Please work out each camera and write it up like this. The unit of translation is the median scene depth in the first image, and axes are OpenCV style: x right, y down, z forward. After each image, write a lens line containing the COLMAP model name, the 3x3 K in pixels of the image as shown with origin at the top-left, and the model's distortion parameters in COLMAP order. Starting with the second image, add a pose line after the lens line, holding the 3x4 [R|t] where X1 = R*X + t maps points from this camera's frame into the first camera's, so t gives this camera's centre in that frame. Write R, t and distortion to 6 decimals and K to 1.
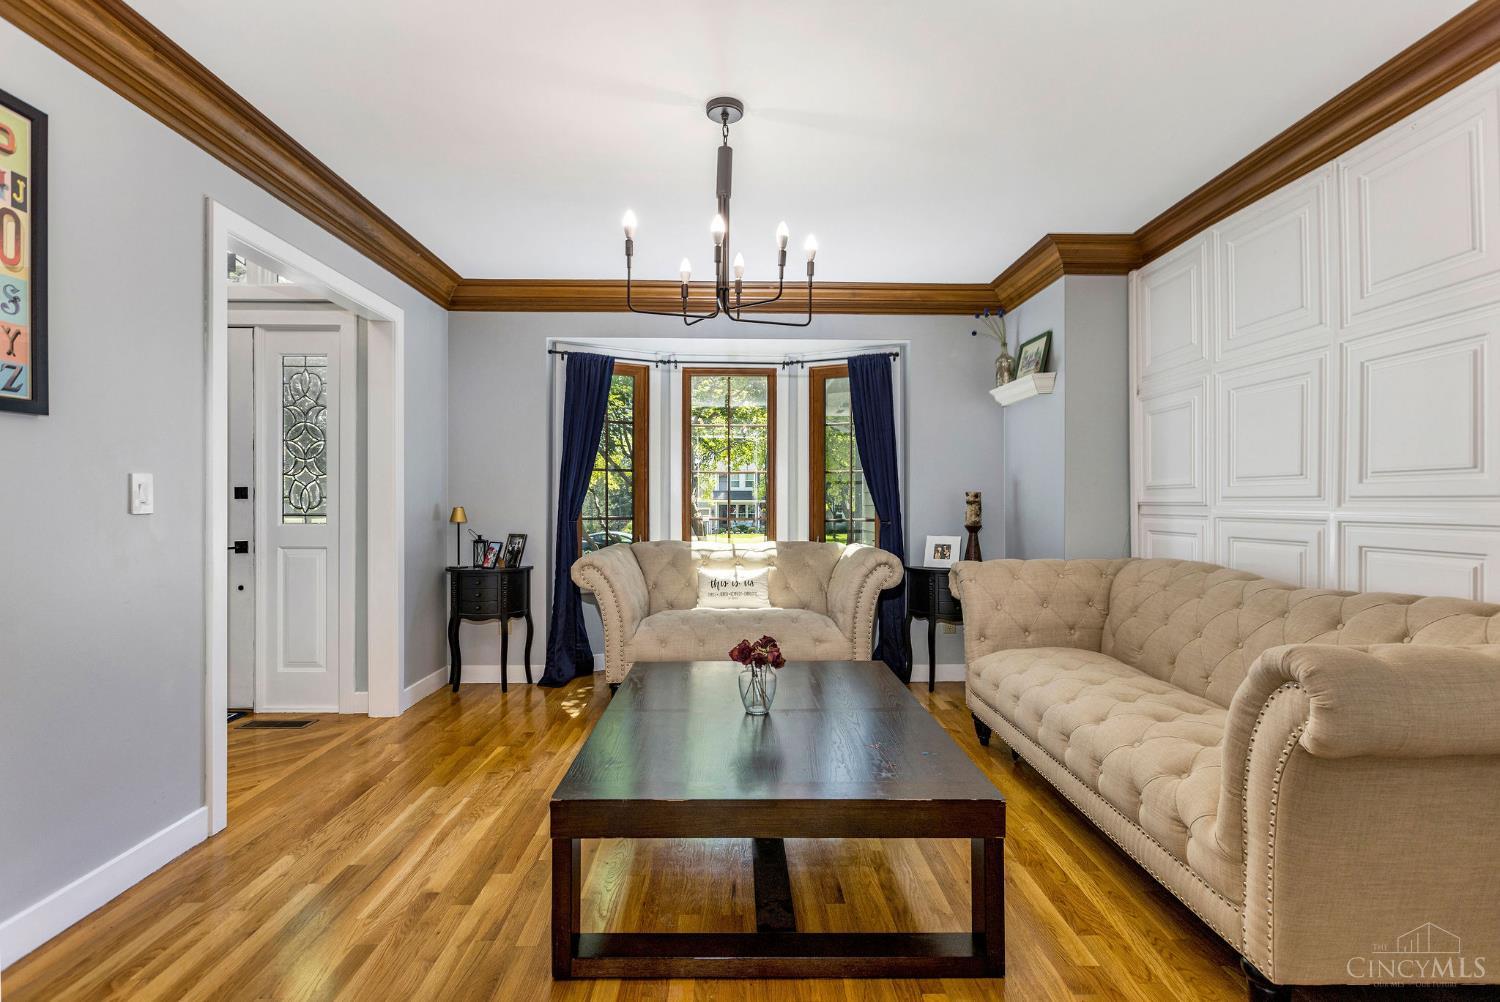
lens RADIAL K [[758.3, 0, 748.9], [0, 758.3, 501.2], [0, 0, 1]] dist [0.000124, 0.000019]
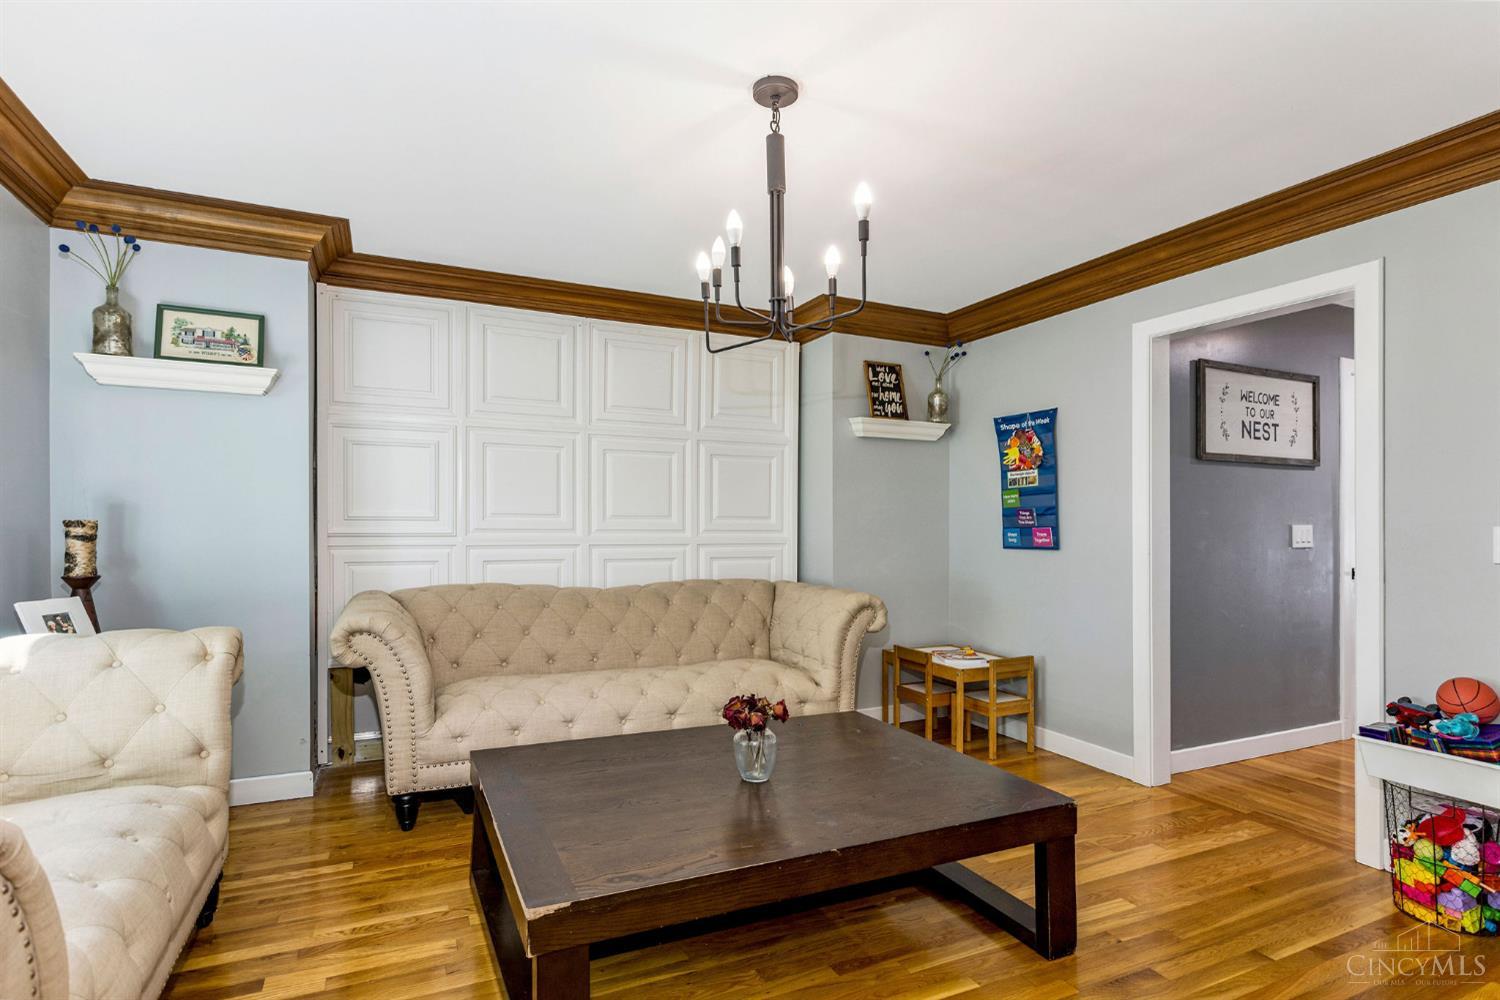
lens RADIAL K [[758.3, 0, 747.7], [0, 758.3, 509.1], [0, 0, 1]] dist [0.000124, 0.000019]
pose [[-0.410219, 0.010719, 0.911924, -0.585387], [-0.008671, 0.999840, -0.015653, -0.019423], [-0.911946, -0.014328, -0.410060, 0.979987]]
